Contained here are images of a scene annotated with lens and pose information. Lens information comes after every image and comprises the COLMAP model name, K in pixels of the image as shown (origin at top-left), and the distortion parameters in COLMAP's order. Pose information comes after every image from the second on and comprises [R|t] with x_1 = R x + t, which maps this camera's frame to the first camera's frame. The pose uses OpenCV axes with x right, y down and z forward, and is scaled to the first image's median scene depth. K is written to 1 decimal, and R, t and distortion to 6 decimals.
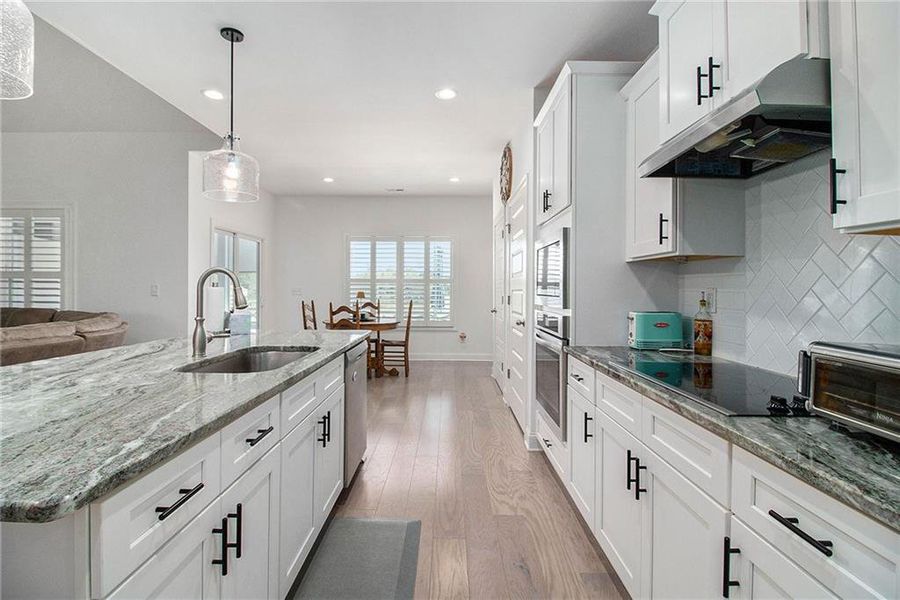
lens RADIAL K [[423.6, 0, 449.7], [0, 423.6, 290.6], [0, 0, 1]] dist [-0.014676, -0.001053]
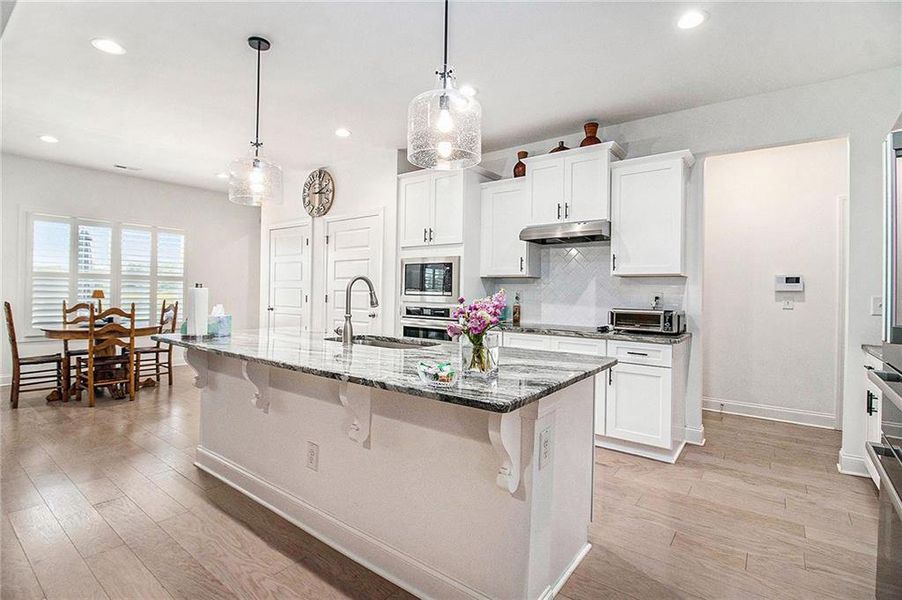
lens RADIAL K [[424.5, 0, 443.5], [0, 424.5, 299.3], [0, 0, 1]] dist [-0.014676, -0.001053]
pose [[0.600335, -0.016433, 0.799580, -0.467883], [-0.007338, 0.999634, 0.026055, -0.005839], [-0.799715, -0.021509, 0.599994, 0.003437]]
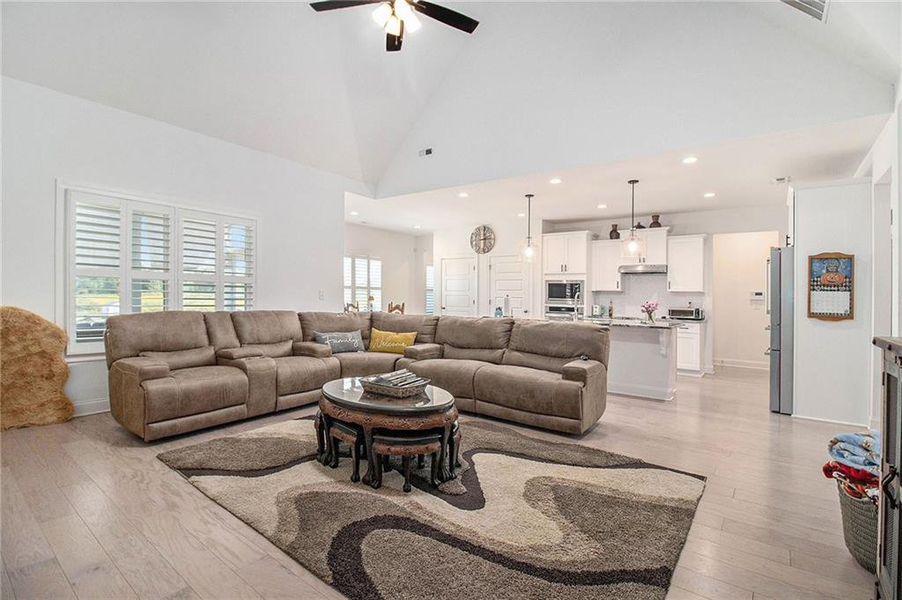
lens RADIAL K [[424.5, 0, 441.8], [0, 424.5, 294.5], [0, 0, 1]] dist [-0.014676, -0.001053]
pose [[0.613247, 0.008905, 0.789841, -1.220151], [-0.016072, 0.999870, 0.001206, -0.007992], [-0.789728, -0.013434, 0.613310, -0.061583]]
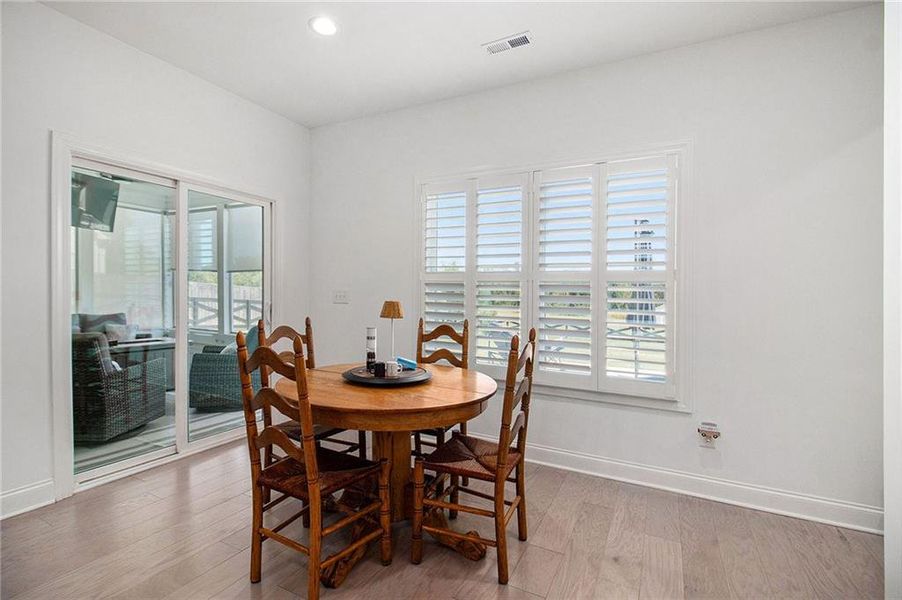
lens RADIAL K [[424.5, 0, 447.8], [0, 424.5, 299.0], [0, 0, 1]] dist [-0.014676, -0.001053]
pose [[0.884759, -0.001027, -0.466048, 0.004767], [0.004348, 0.999972, 0.006051, 0.000434], [0.466029, -0.007380, 0.884739, 0.717738]]
